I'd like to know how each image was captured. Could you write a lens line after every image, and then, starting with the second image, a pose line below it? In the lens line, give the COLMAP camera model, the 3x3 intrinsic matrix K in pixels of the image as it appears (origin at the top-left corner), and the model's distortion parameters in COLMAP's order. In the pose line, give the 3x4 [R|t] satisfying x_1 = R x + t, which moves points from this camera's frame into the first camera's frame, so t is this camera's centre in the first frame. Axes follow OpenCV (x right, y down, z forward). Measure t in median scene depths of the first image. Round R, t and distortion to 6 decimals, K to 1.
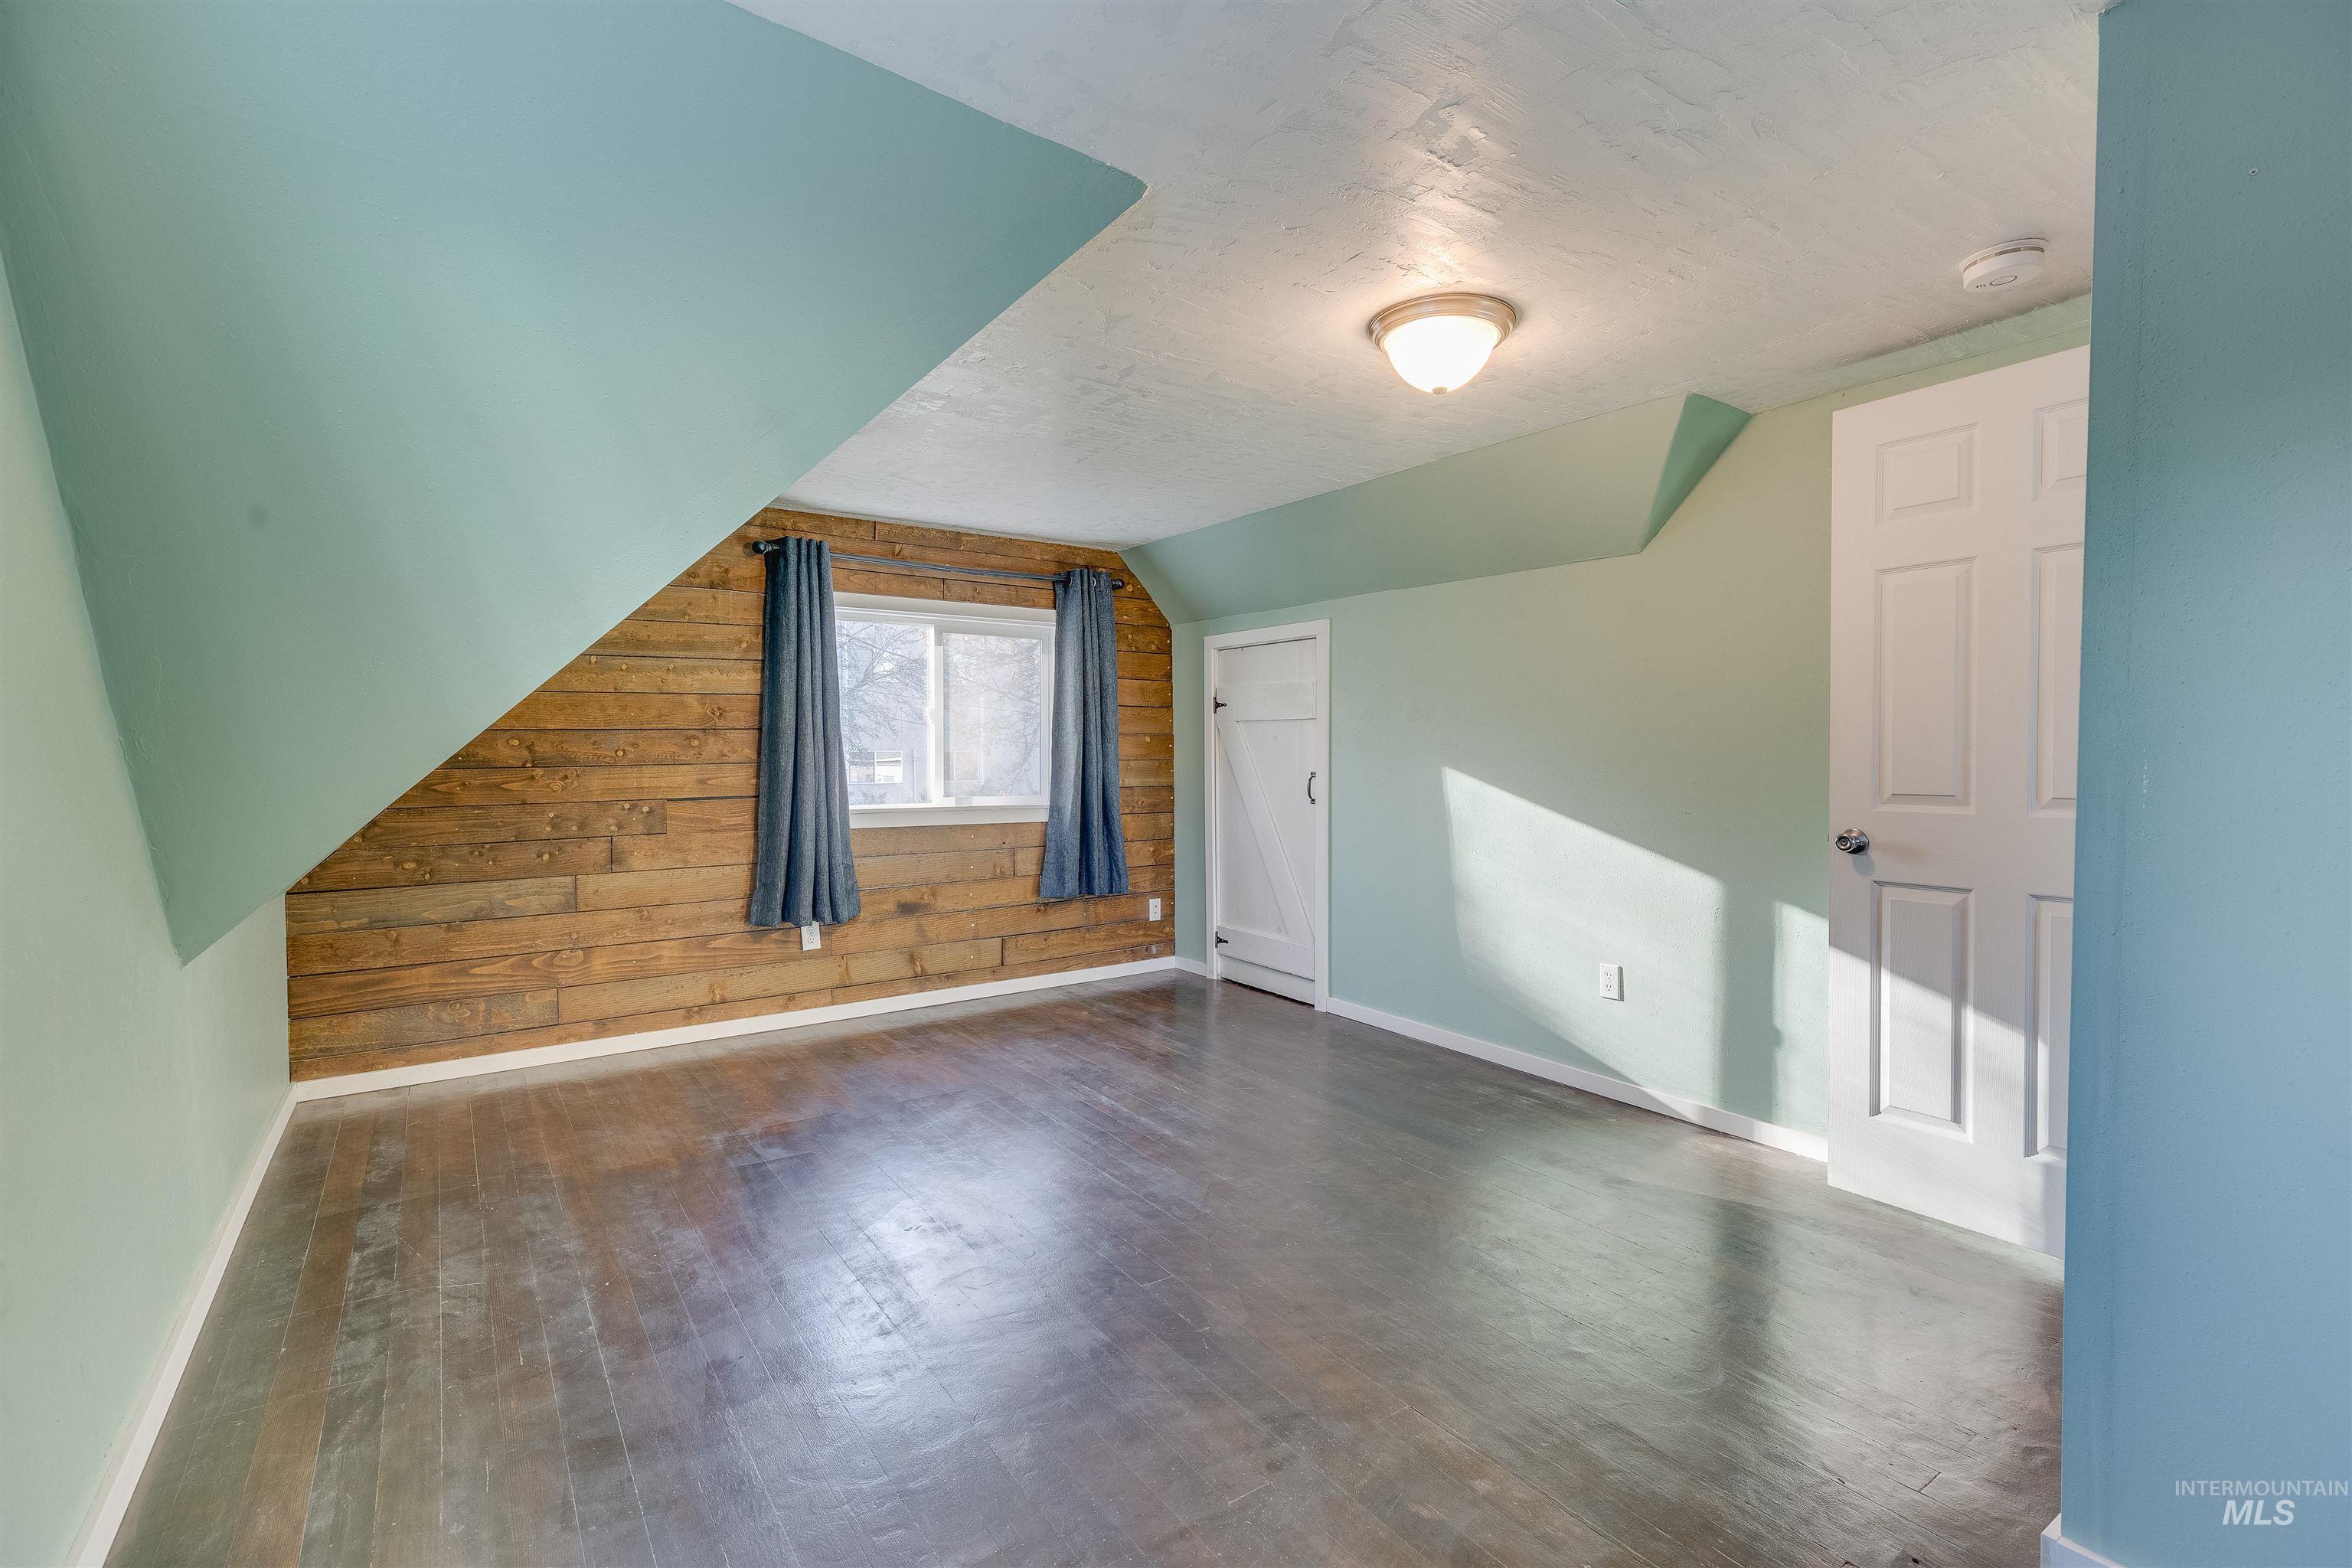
lens RADIAL K [[1047.7, 0, 1177.6], [0, 1047.7, 779.0], [0, 0, 1]] dist [0.003704, 0.000943]
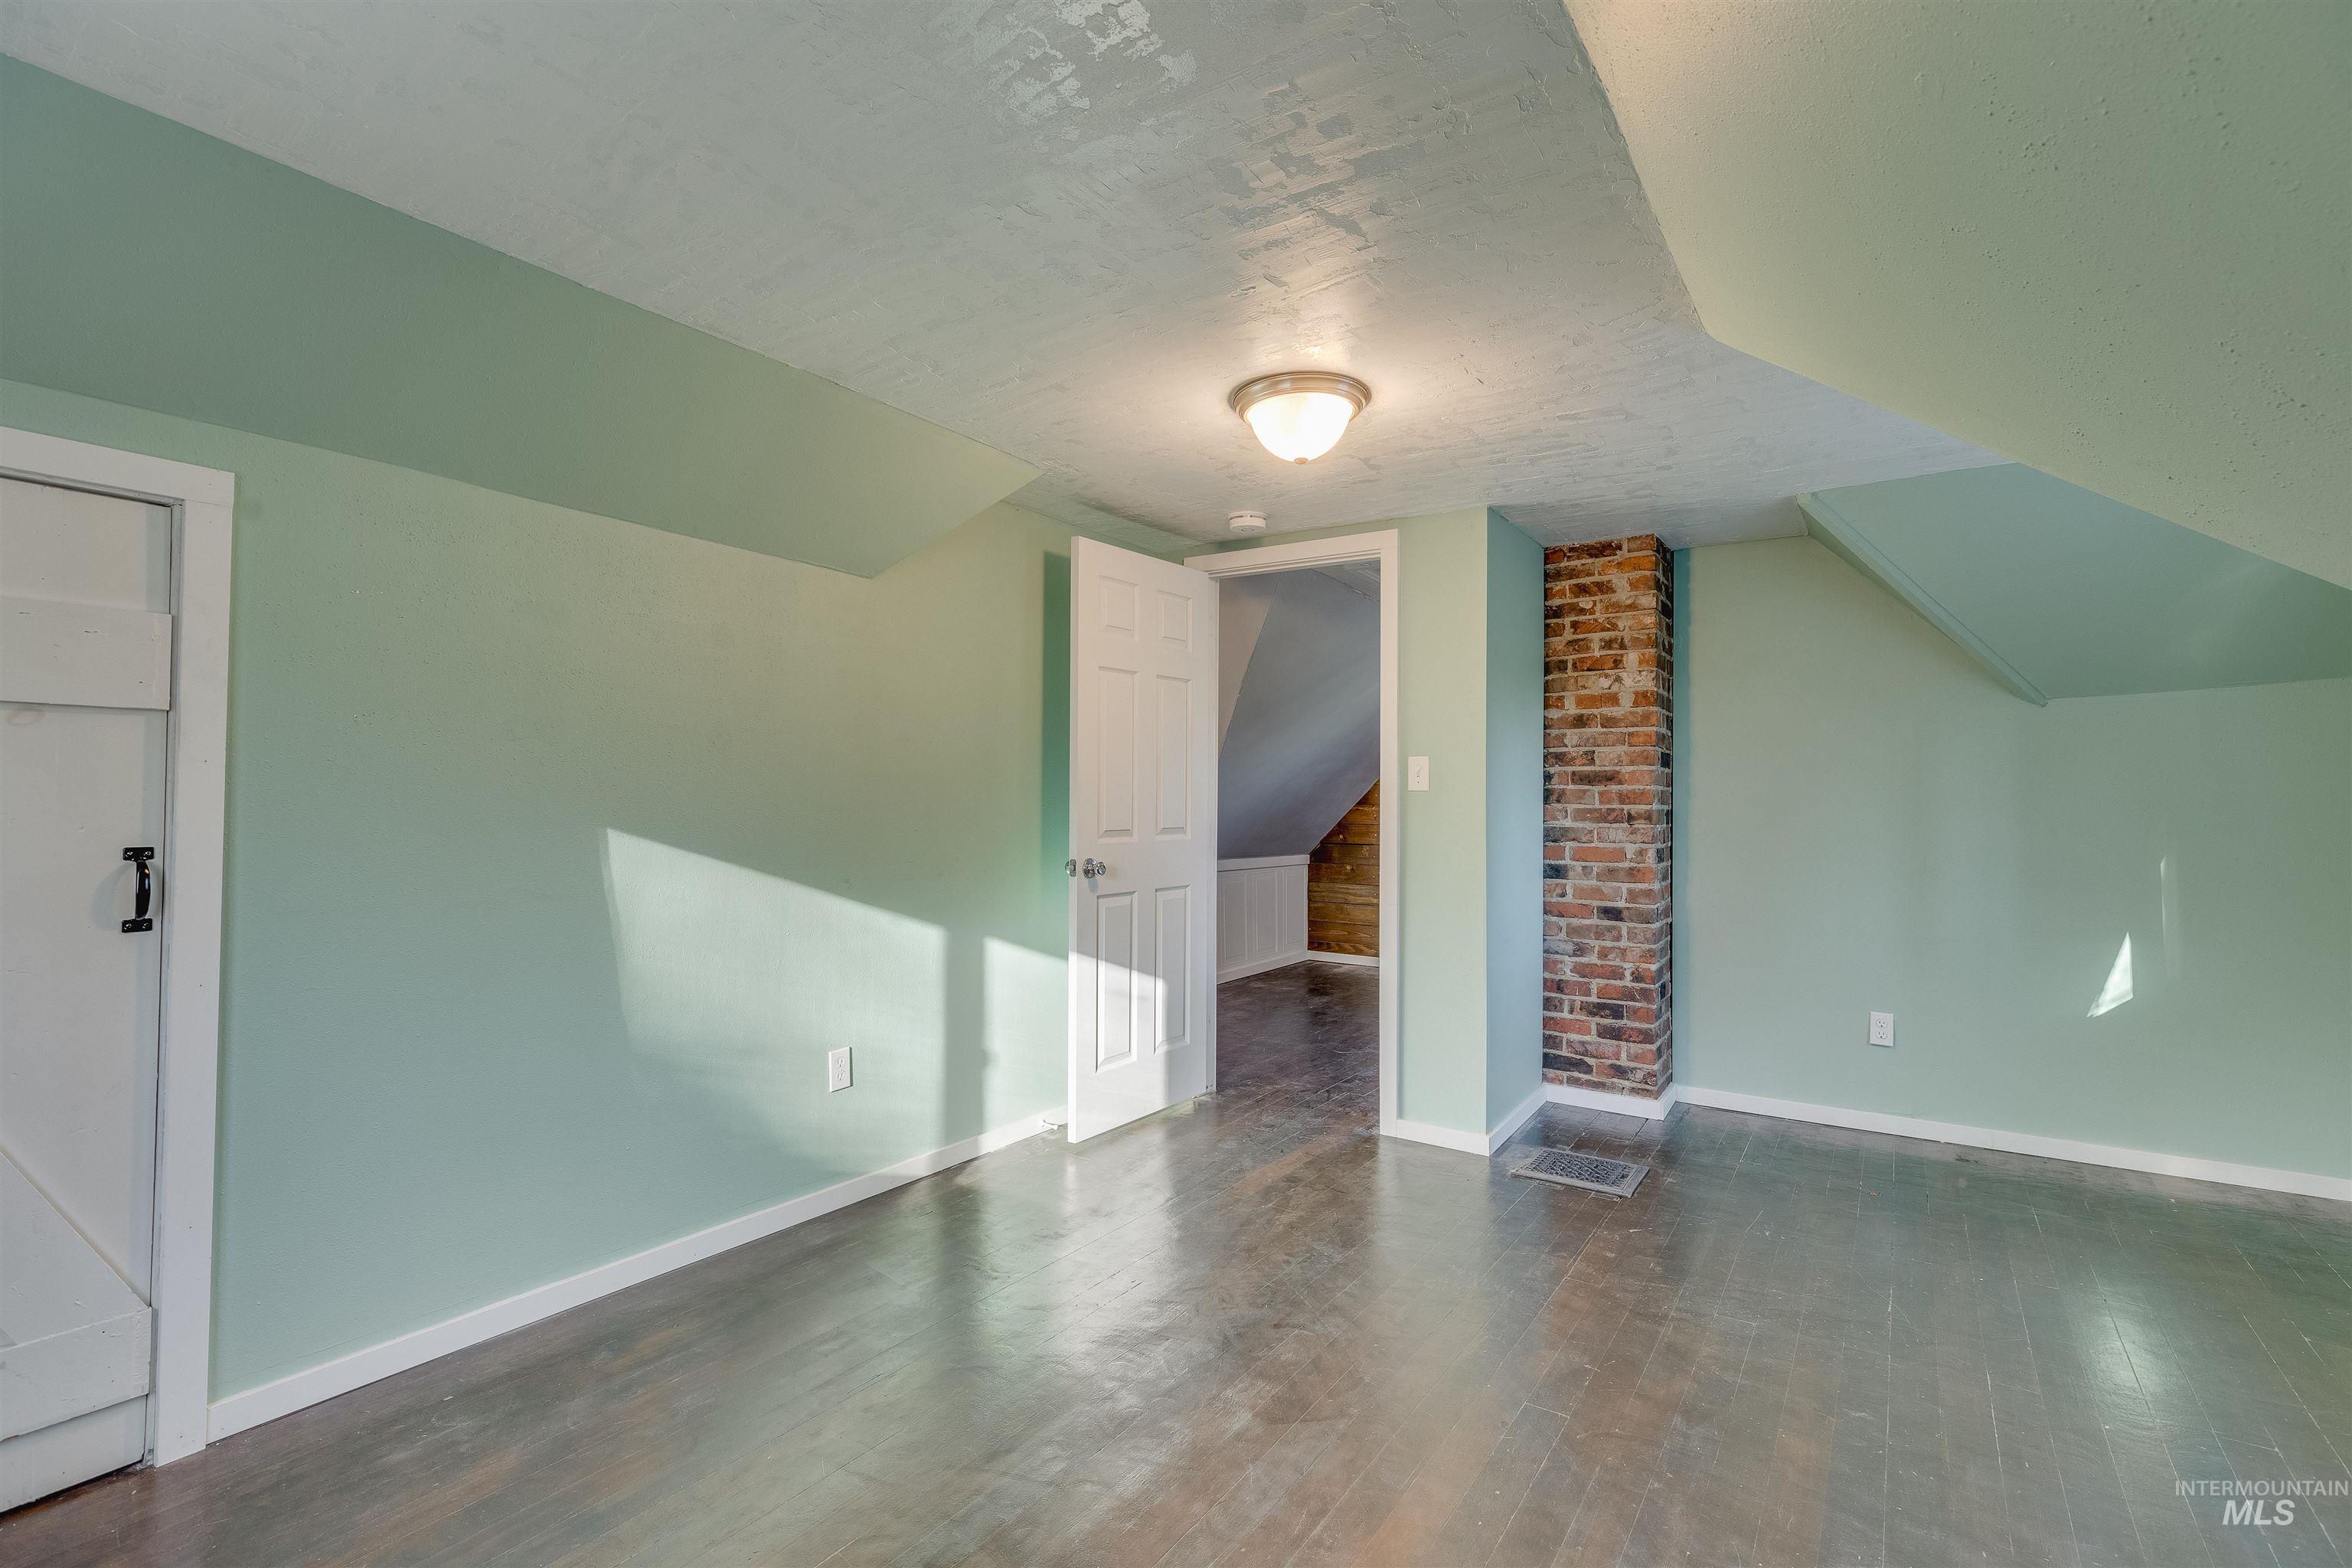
lens RADIAL K [[1047.7, 0, 1177.6], [0, 1047.7, 779.0], [0, 0, 1]] dist [0.003704, 0.000943]
pose [[-0.344732, 0.013213, 0.938608, -0.431799], [0.015666, 0.999843, -0.008321, -0.026893], [-0.938570, 0.011835, -0.344885, 0.924339]]
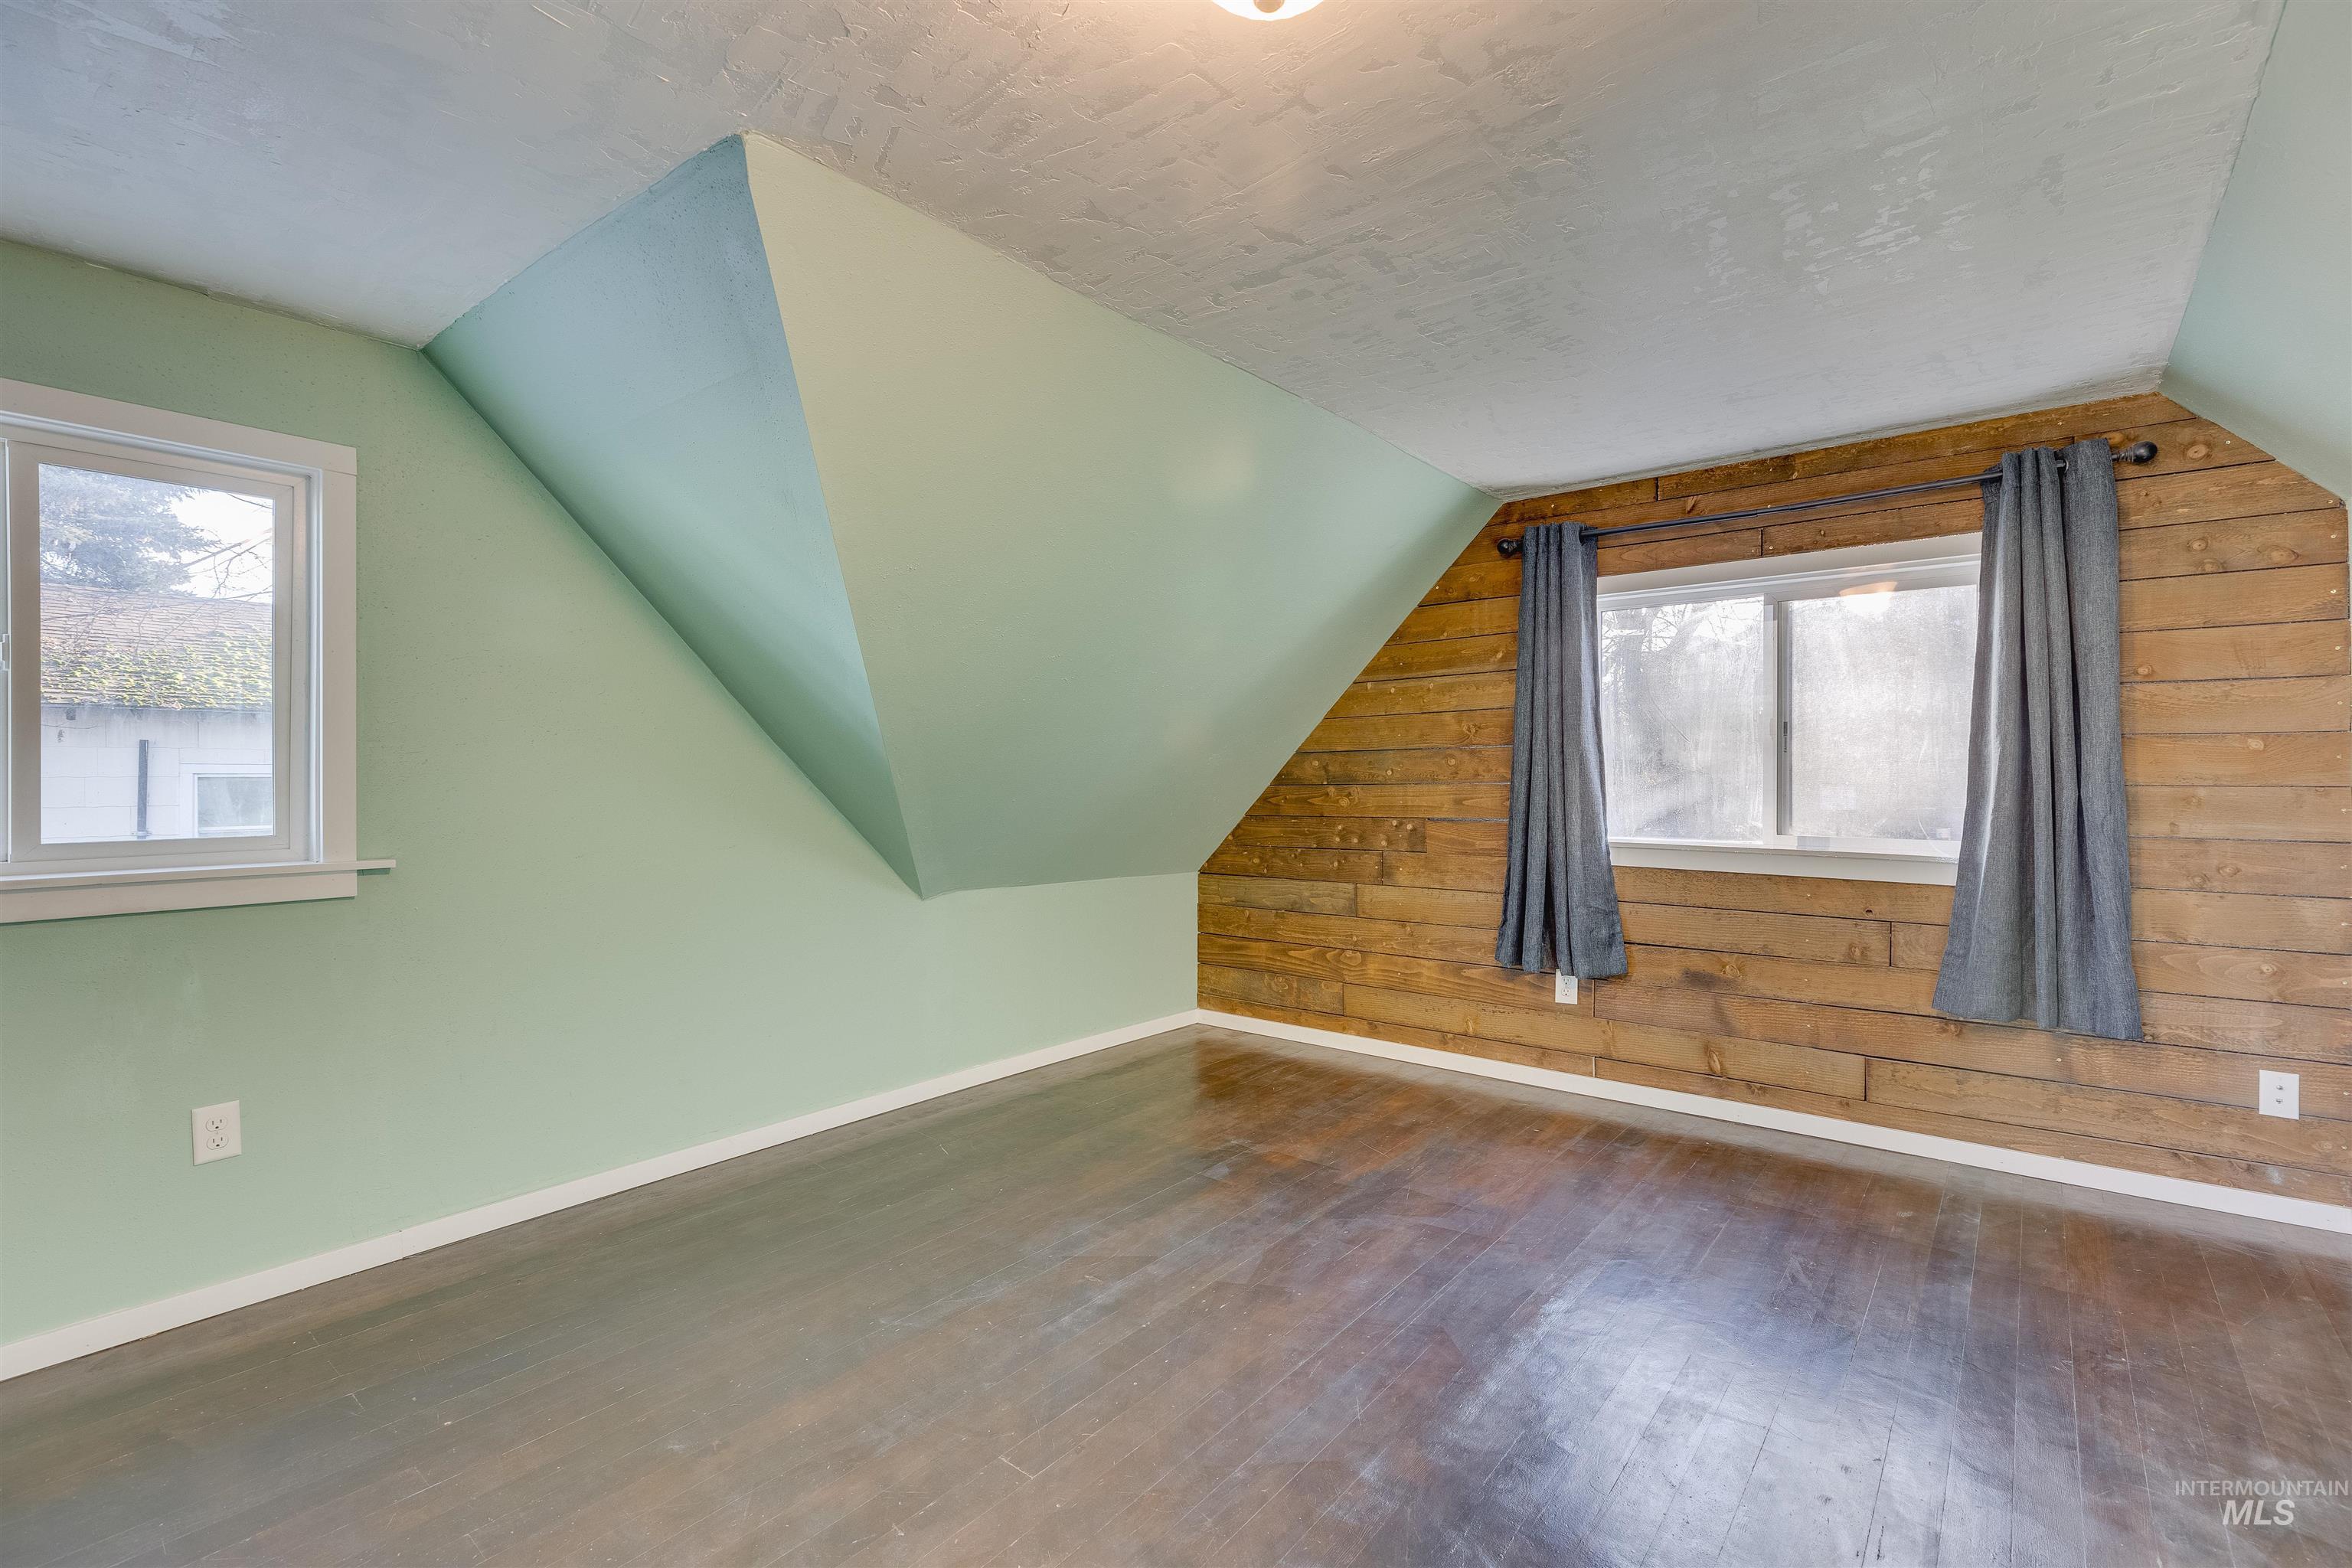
lens RADIAL K [[1047.7, 0, 1177.6], [0, 1047.7, 779.0], [0, 0, 1]] dist [0.003704, 0.000943]
pose [[0.269991, 0.005707, -0.962846, 0.432766], [-0.023742, 0.999718, -0.000732, -0.012461], [0.962570, 0.023058, 0.270050, 0.522355]]
